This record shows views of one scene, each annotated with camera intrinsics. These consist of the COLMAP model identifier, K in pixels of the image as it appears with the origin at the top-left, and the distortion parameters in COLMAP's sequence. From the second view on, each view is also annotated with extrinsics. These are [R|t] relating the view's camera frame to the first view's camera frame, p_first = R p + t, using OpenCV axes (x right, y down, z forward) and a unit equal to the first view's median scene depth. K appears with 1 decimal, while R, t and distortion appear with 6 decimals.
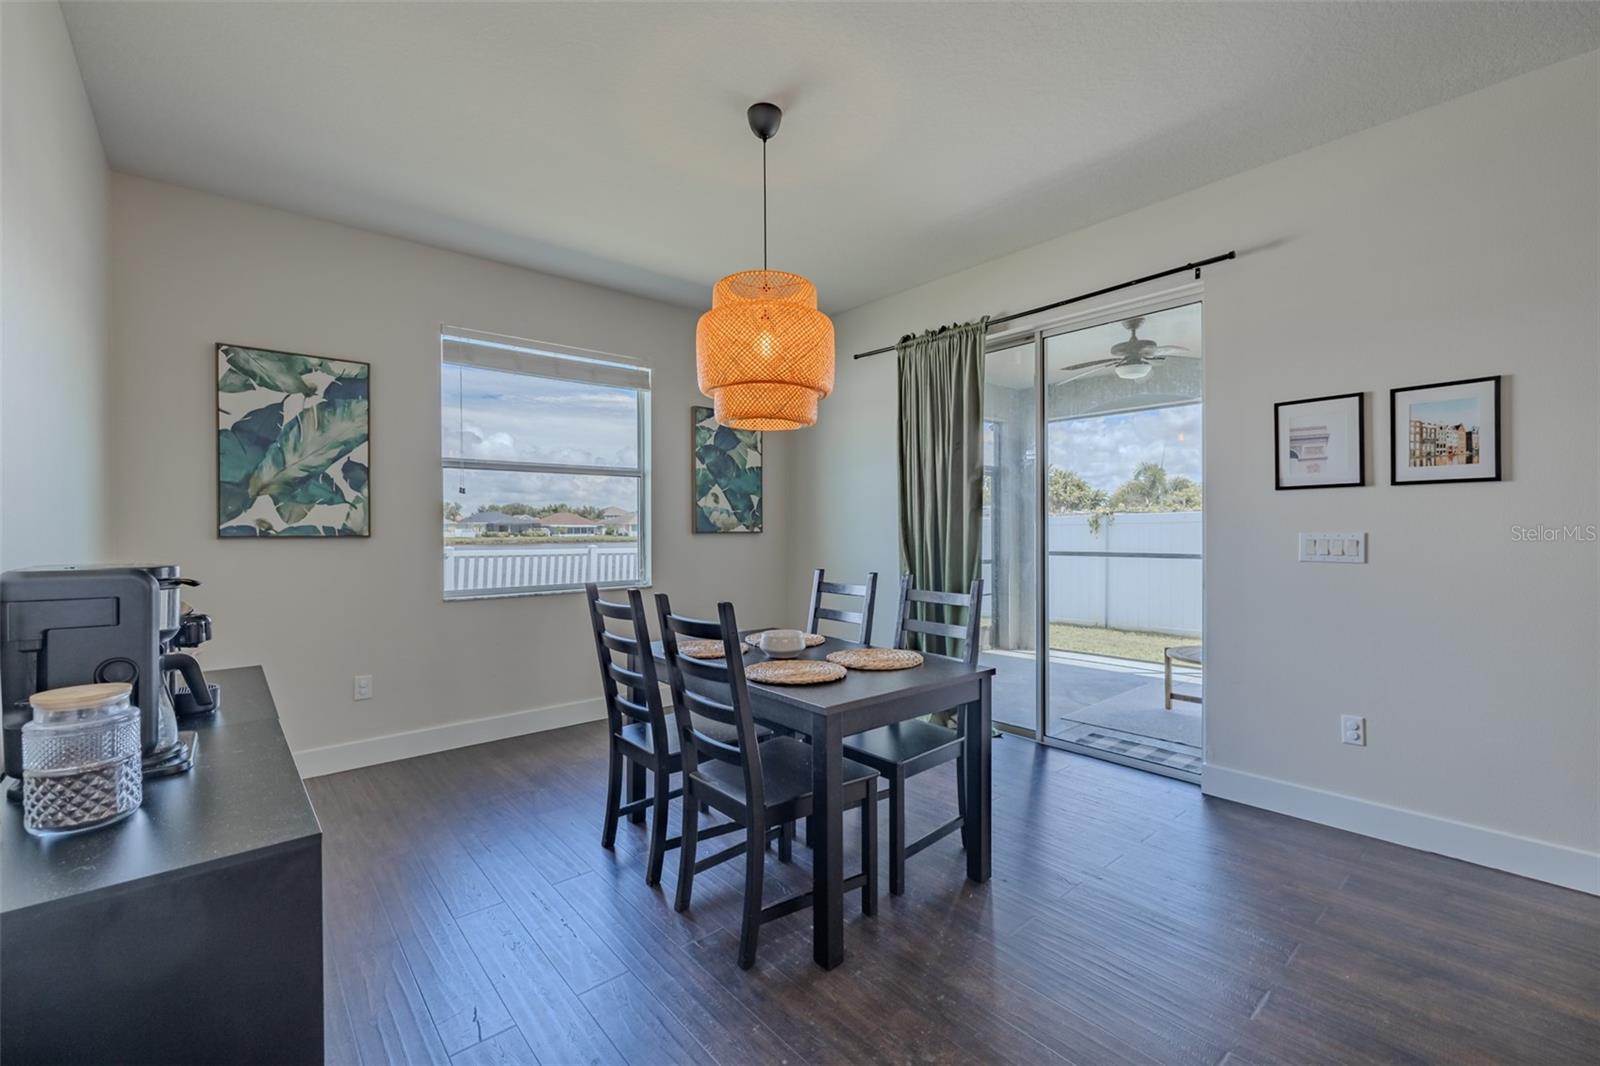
lens RADIAL K [[668.3, 0, 796.4], [0, 668.3, 528.4], [0, 0, 1]] dist [-0.001948, -0.000033]
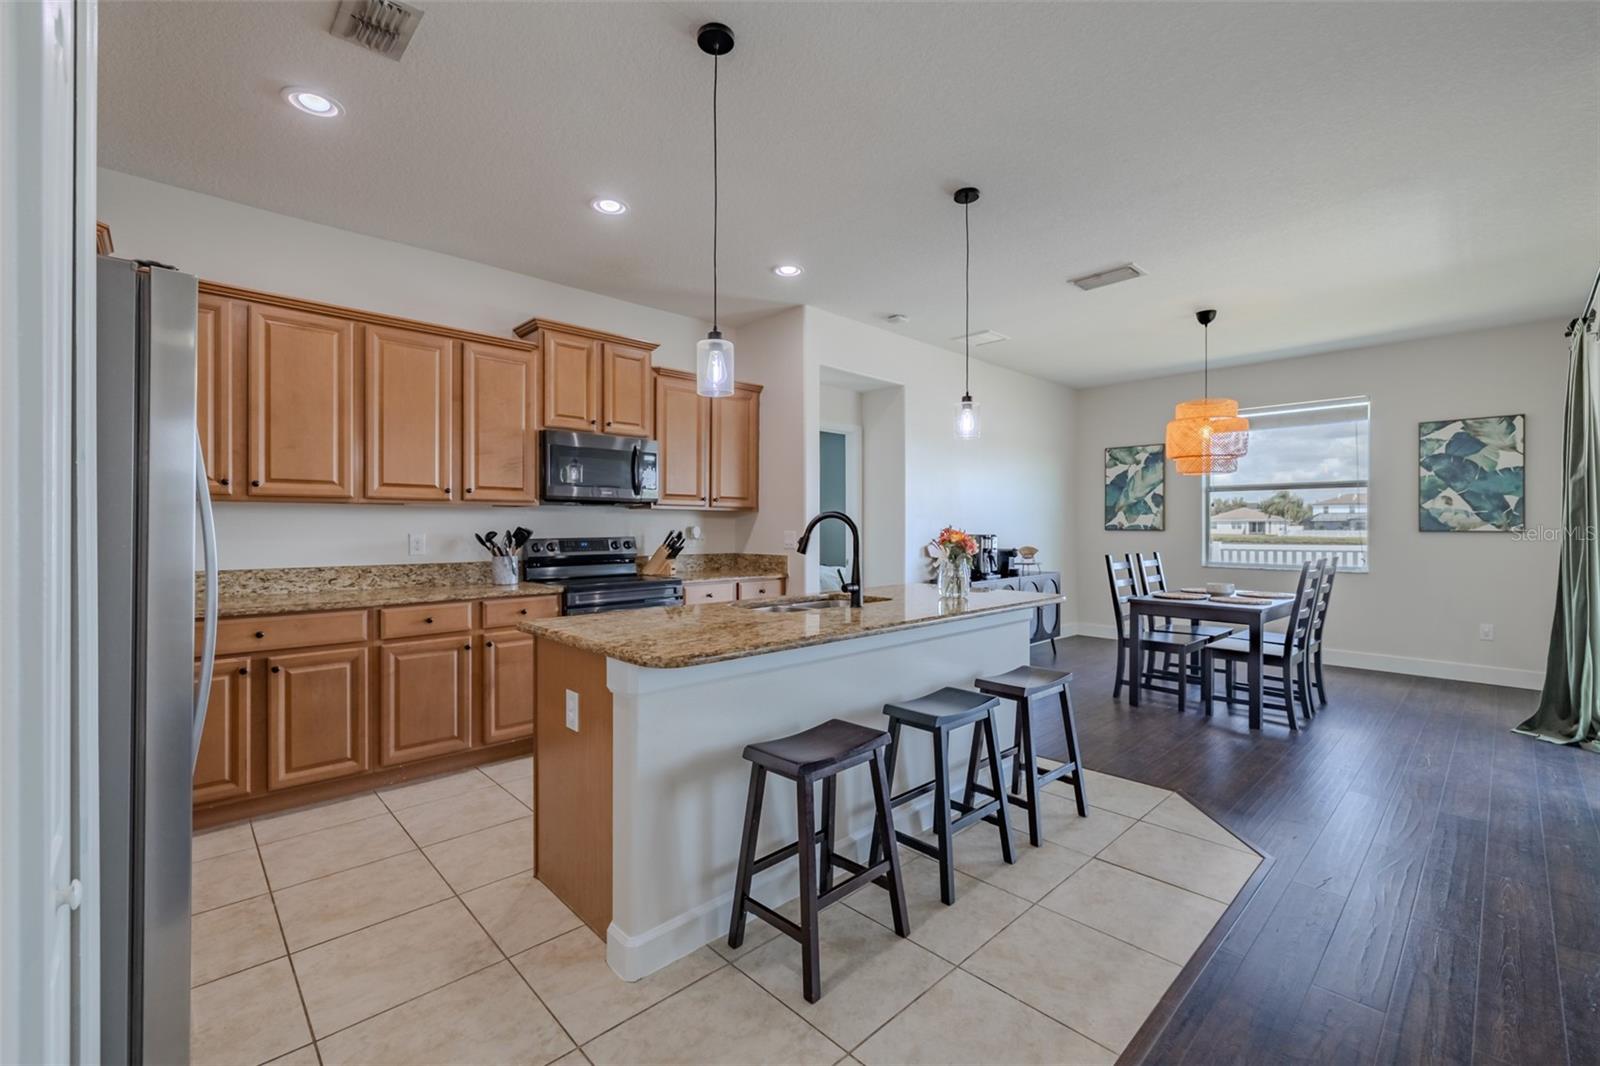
lens RADIAL K [[673.9, 0, 800.0], [0, 673.9, 530.2], [0, 0, 1]] dist [-0.003139, 0.000392]
pose [[0.052672, 0.011286, -0.998548, 1.350911], [-0.002565, 0.999934, 0.011166, -0.007560], [0.998609, 0.001973, 0.052697, -0.202181]]
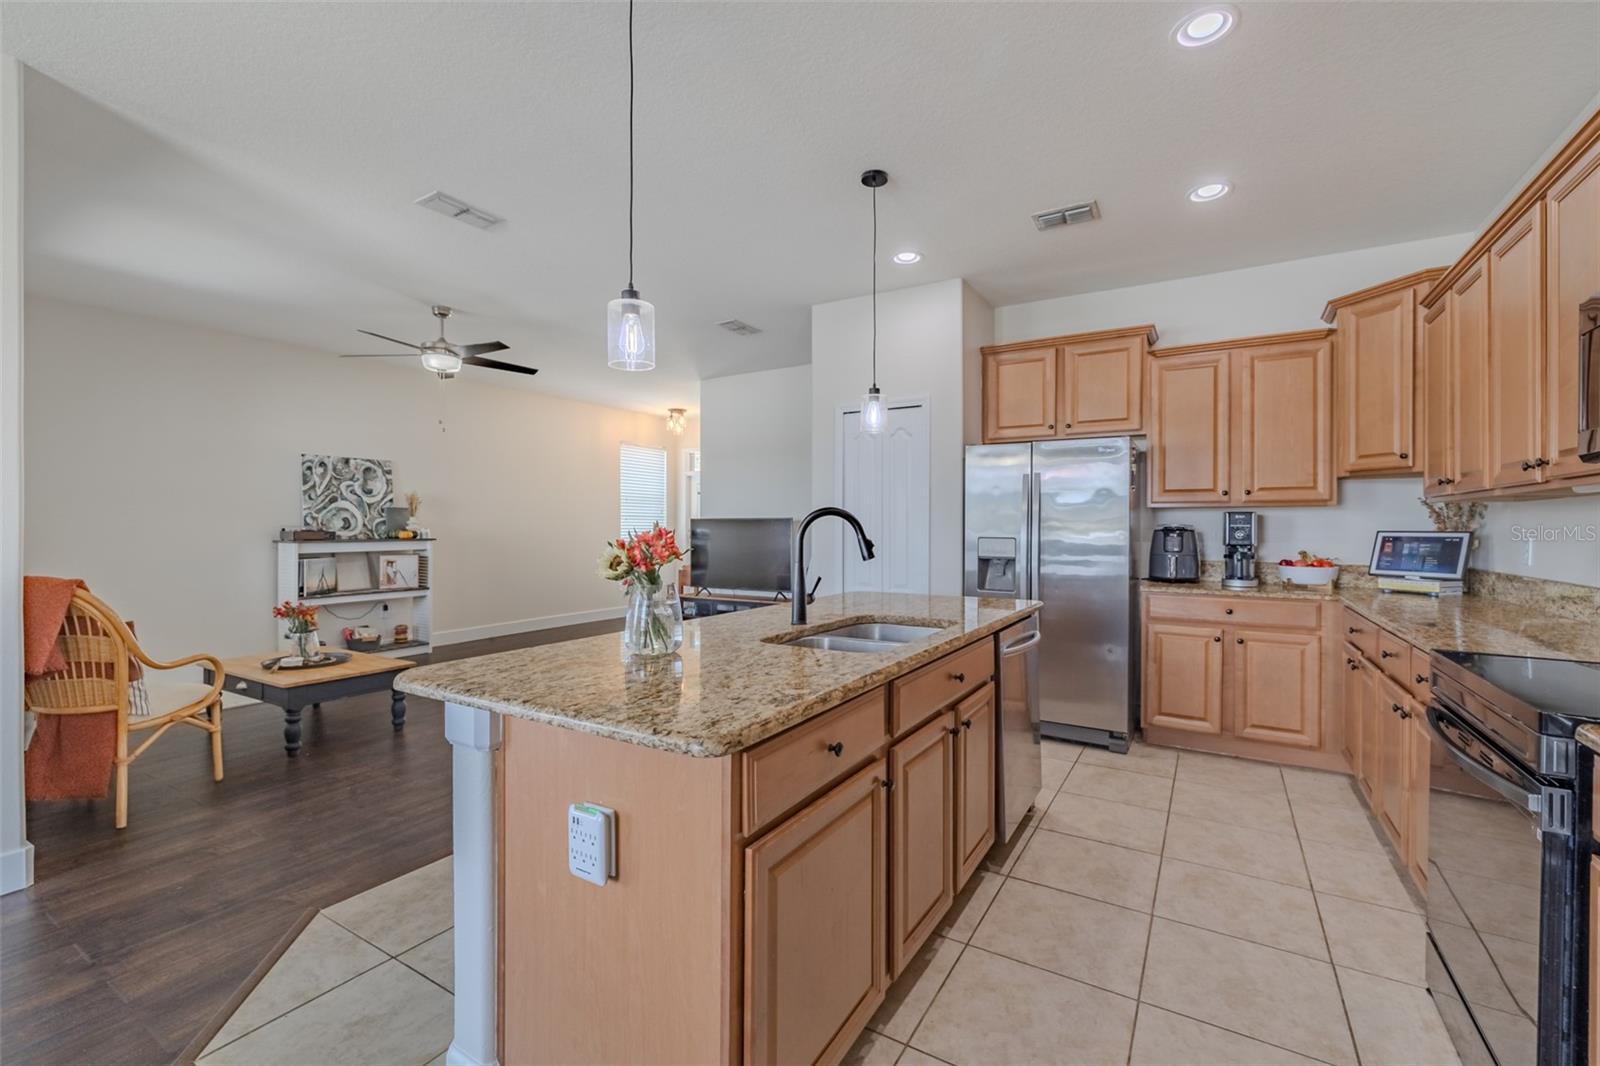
lens RADIAL K [[673.9, 0, 801.7], [0, 673.9, 531.1], [0, 0, 1]] dist [0.000562, -0.000122]
pose [[-0.314597, -0.001437, 0.949224, -0.086447], [0.000741, 0.999998, 0.001760, 0.001594], [-0.949225, 0.001257, -0.314596, 0.117340]]
